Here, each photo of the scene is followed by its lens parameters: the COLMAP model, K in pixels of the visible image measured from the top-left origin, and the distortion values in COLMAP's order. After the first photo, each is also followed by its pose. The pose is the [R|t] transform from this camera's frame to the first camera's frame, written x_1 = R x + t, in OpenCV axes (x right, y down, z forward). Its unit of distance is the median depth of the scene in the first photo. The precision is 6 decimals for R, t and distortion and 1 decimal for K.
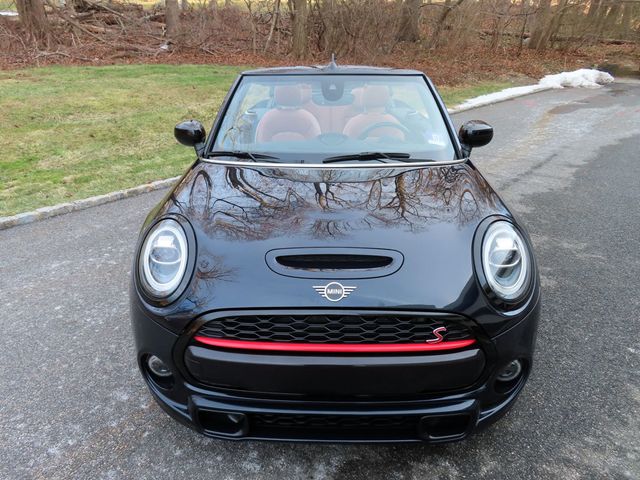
lens RADIAL K [[455.2, 0, 321.7], [0, 455.2, 241.4], [0, 0, 1]] dist [-0.012478, 0.008969]
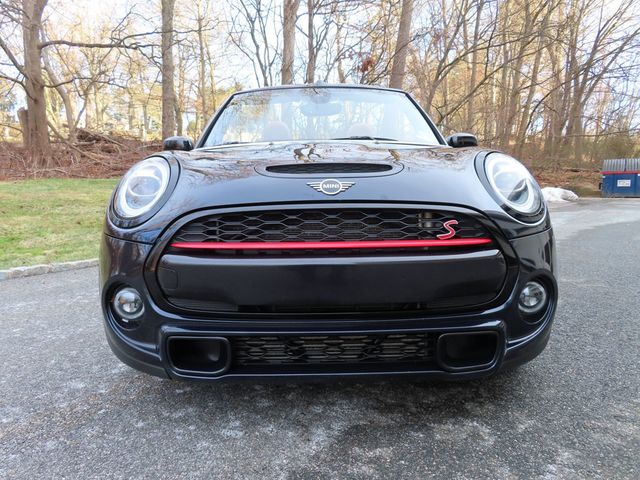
lens RADIAL K [[455.2, 0, 322.2], [0, 455.2, 243.5], [0, 0, 1]] dist [-0.012478, 0.008969]
pose [[0.999275, -0.017179, 0.033990, -0.017977], [0.026011, 0.959758, -0.279620, 0.382677], [-0.027819, 0.280301, 0.959509, 0.133353]]
